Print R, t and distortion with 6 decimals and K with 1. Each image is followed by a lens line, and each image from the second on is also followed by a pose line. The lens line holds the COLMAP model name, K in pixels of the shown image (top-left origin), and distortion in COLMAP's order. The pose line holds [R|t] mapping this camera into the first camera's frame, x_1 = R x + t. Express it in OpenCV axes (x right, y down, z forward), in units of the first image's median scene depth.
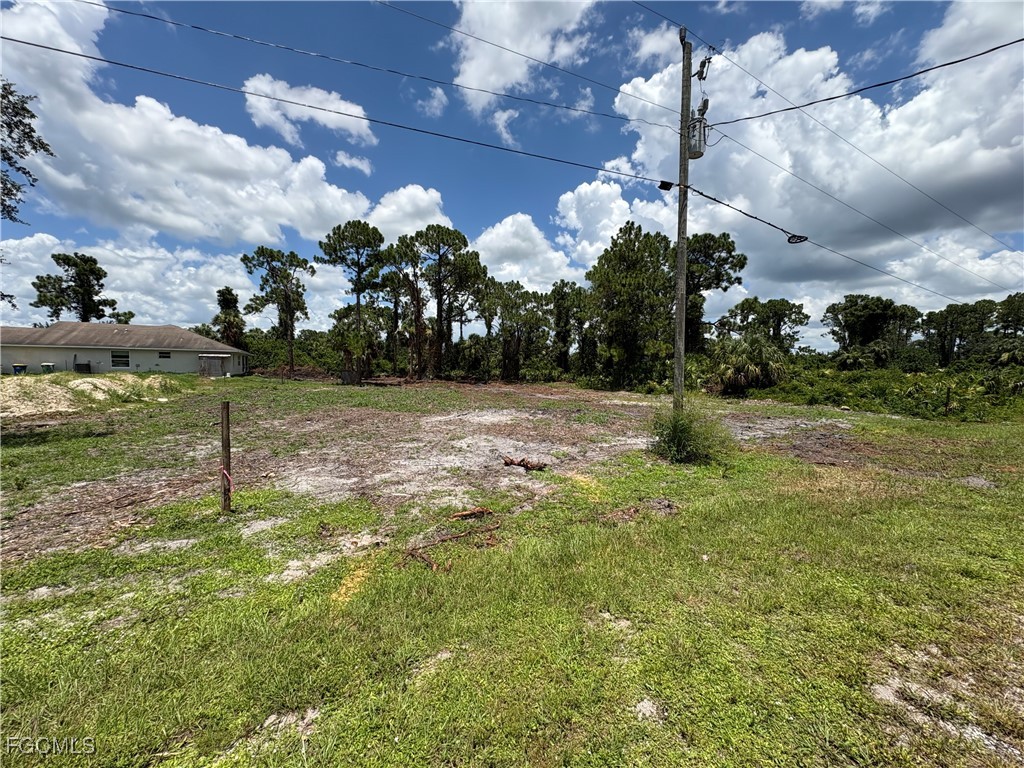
lens RADIAL K [[407.1, 0, 512.0], [0, 407.1, 384.0], [0, 0, 1]] dist [-0.001798, 0.000287]
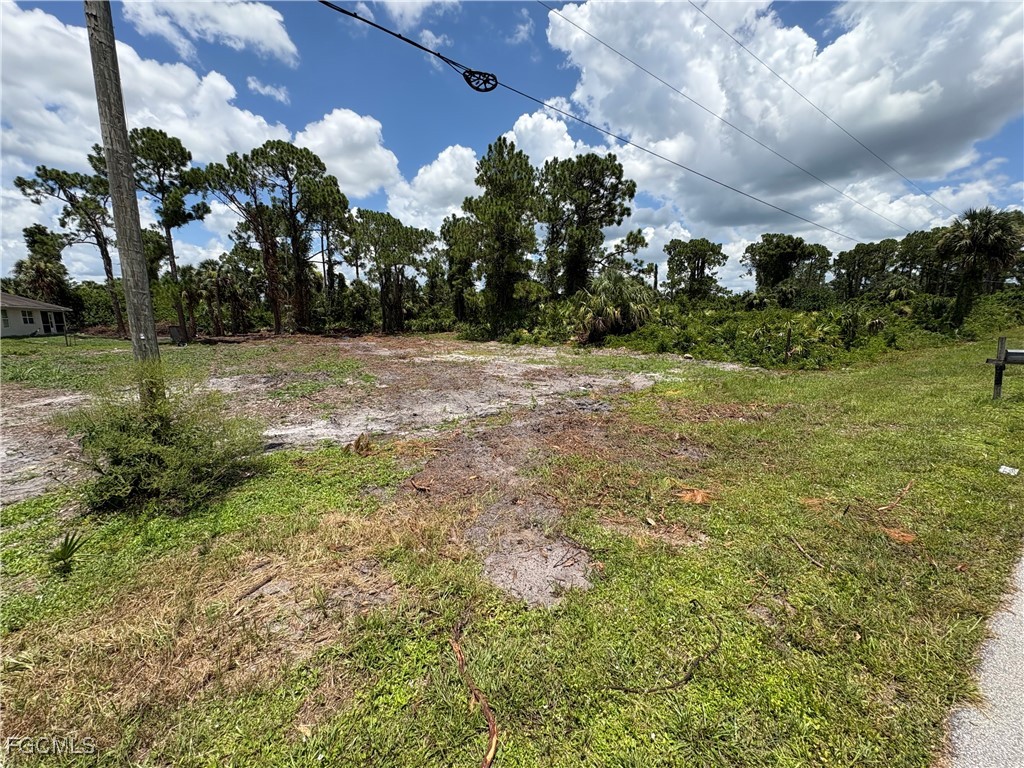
lens RADIAL K [[407.1, 0, 512.0], [0, 407.1, 384.0], [0, 0, 1]] dist [-0.001798, 0.000287]
pose [[0.992650, -0.044937, 0.112364, 0.158331], [0.030594, 0.991526, 0.126257, -0.000542], [-0.117086, -0.121891, 0.985613, 0.090363]]
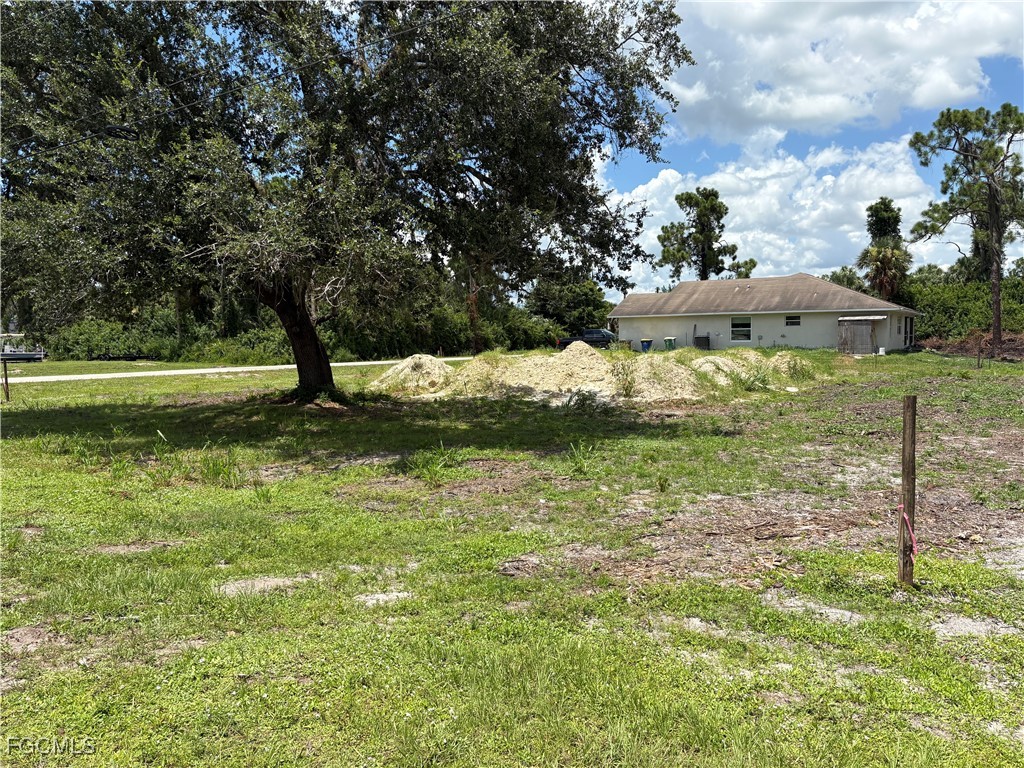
lens RADIAL K [[767.4, 0, 510.8], [0, 767.4, 383.4], [0, 0, 1]] dist [0.057459, -0.062442]
pose [[0.497592, 0.033333, -0.866771, -0.003293], [-0.016136, 0.999444, 0.029172, 0.000295], [0.867261, -0.000529, 0.497853, -0.005156]]
